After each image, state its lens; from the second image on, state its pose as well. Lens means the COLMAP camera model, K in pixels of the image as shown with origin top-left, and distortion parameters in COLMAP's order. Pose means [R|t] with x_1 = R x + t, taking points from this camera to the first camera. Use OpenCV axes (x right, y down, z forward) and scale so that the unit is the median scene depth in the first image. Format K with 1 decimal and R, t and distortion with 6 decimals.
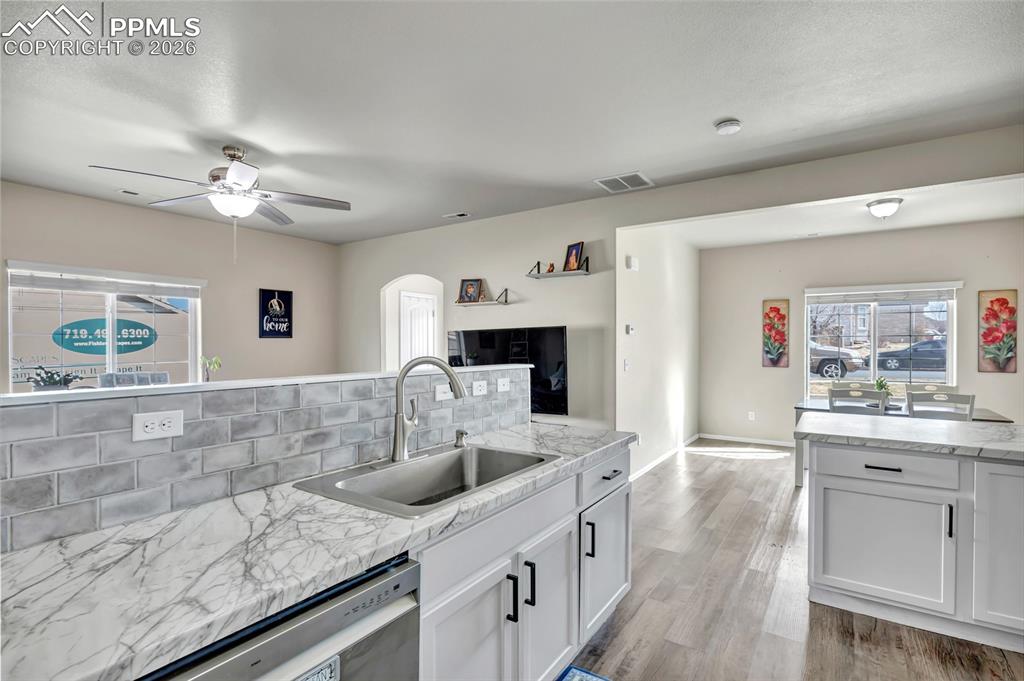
lens RADIAL K [[498.5, 0, 497.9], [0, 498.5, 349.3], [0, 0, 1]] dist [-0.006078, 0.000410]
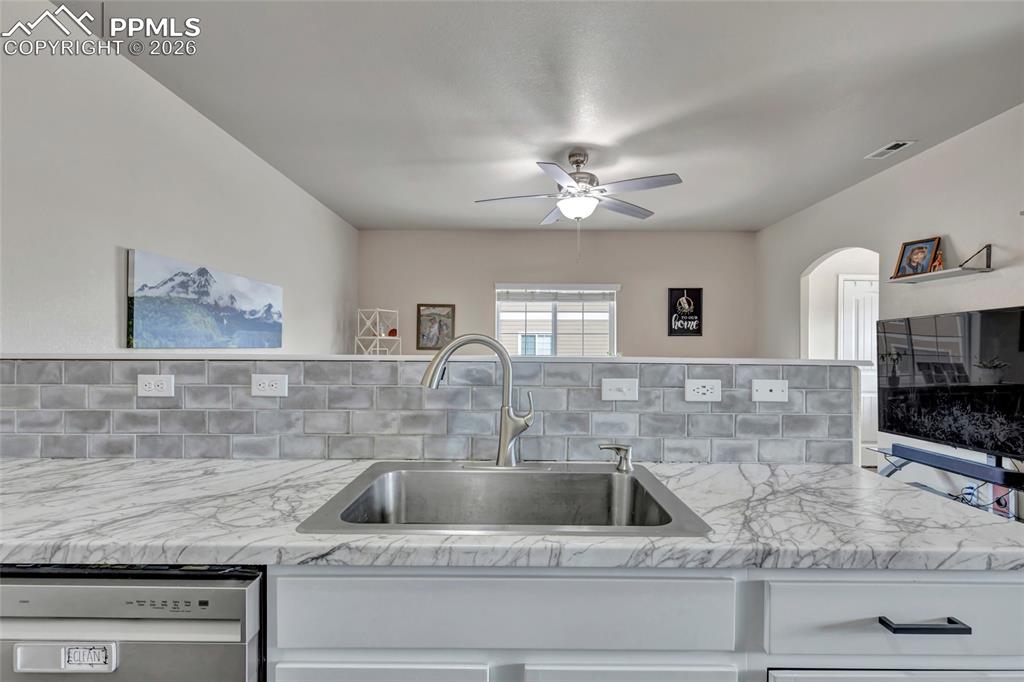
lens RADIAL K [[464.0, 0, 505.9], [0, 464.0, 350.6], [0, 0, 1]] dist [0.005954, -0.001773]
pose [[0.566960, 0.011273, -0.823668, 0.446358], [-0.017969, 0.999838, 0.001316, 0.043071], [0.823549, 0.014054, 0.567071, 0.640436]]
